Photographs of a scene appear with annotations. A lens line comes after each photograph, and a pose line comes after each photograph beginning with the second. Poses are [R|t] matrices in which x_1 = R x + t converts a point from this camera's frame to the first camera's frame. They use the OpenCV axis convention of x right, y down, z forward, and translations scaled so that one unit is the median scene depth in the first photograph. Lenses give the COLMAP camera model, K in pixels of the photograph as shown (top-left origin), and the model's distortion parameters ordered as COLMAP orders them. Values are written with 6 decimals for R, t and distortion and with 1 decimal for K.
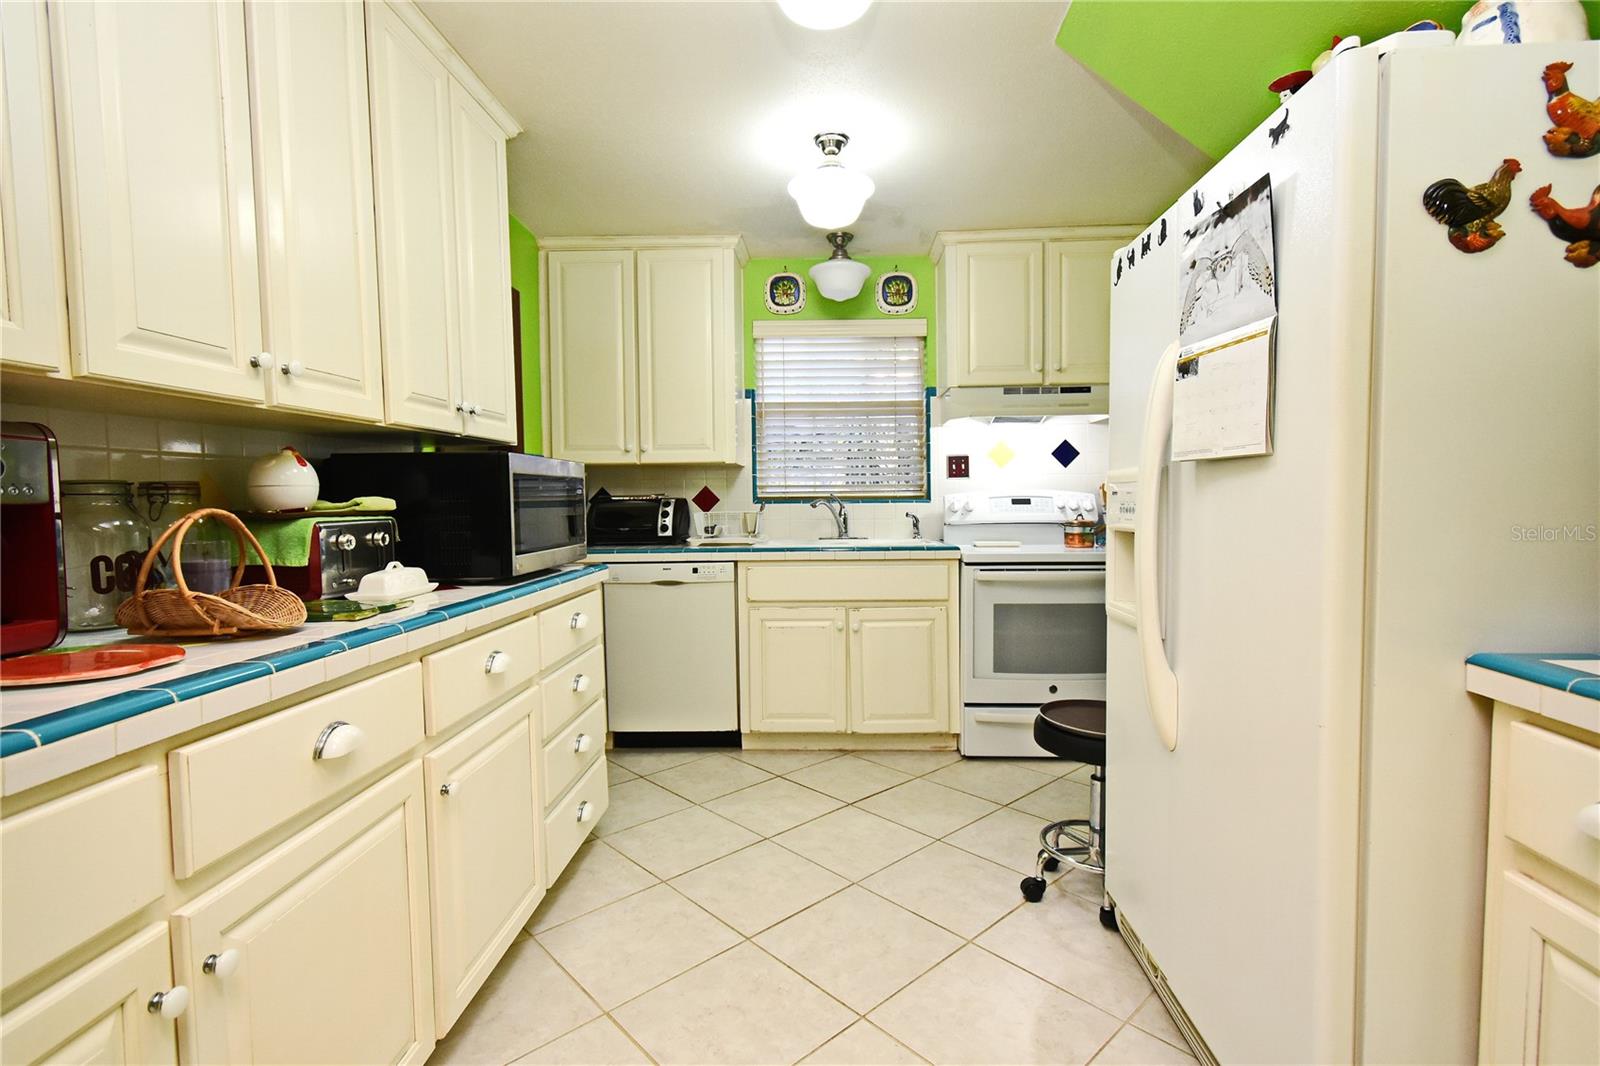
lens RADIAL K [[754.8, 0, 801.2], [0, 754.8, 528.5], [0, 0, 1]] dist [0.000458, -0.000271]
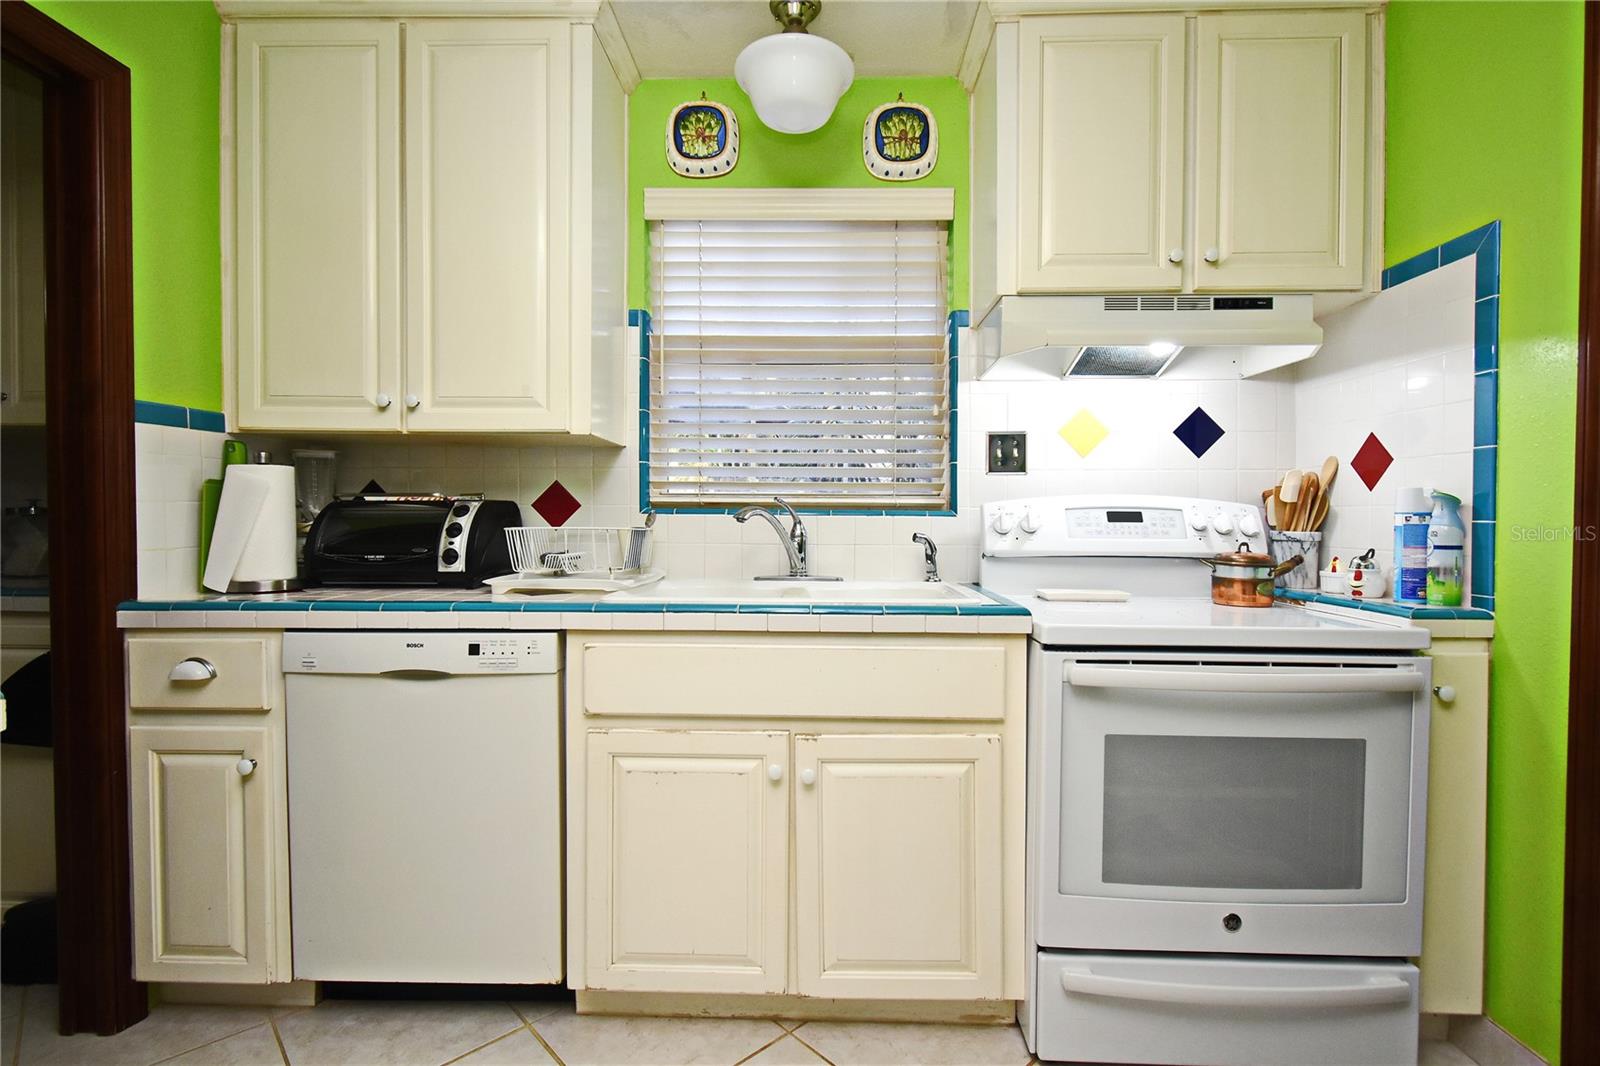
lens RADIAL K [[754.8, 0, 801.2], [0, 754.8, 528.5], [0, 0, 1]] dist [0.000458, -0.000271]
pose [[0.999815, 0.015672, 0.011167, 0.051545], [-0.015428, 0.999647, -0.021638, -0.011708], [-0.011502, 0.021462, 0.999704, 0.452006]]
